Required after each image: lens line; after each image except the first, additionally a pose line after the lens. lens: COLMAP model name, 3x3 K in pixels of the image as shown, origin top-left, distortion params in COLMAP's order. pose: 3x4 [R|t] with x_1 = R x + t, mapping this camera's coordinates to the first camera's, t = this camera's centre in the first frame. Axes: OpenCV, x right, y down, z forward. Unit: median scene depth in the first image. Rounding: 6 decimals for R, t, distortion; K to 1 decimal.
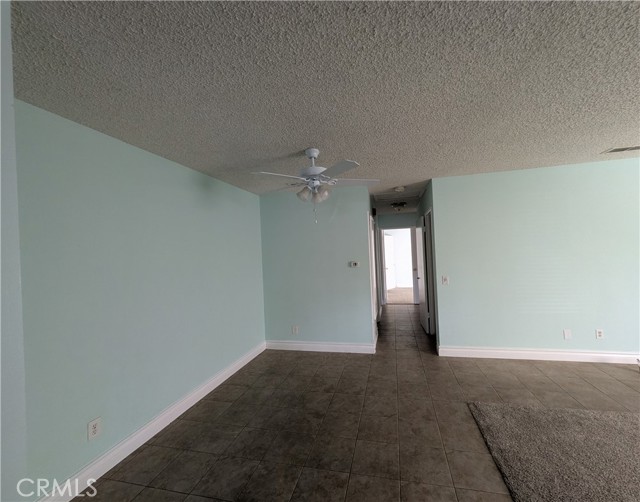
lens RADIAL K [[259.6, 0, 322.5], [0, 259.6, 249.2], [0, 0, 1]] dist [0.000567, 0.000153]
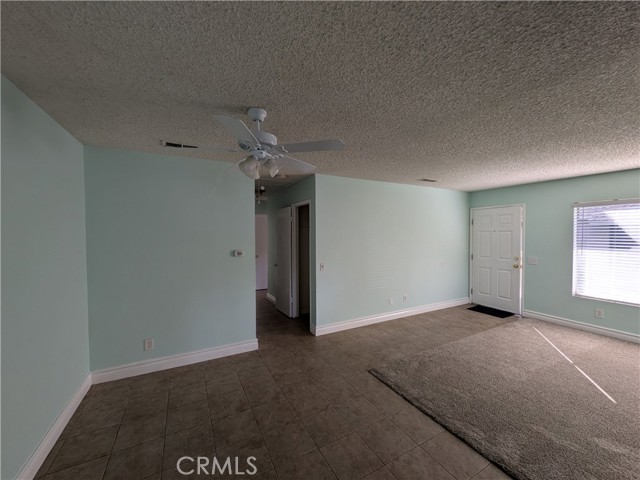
lens RADIAL K [[255.3, 0, 319.4], [0, 255.3, 242.3], [0, 0, 1]] dist [-0.000922, -0.000421]
pose [[0.748719, 0.017621, 0.662653, -0.343676], [-0.041000, 0.998964, 0.019761, -0.010755], [-0.661618, -0.041964, 0.748666, 0.253927]]
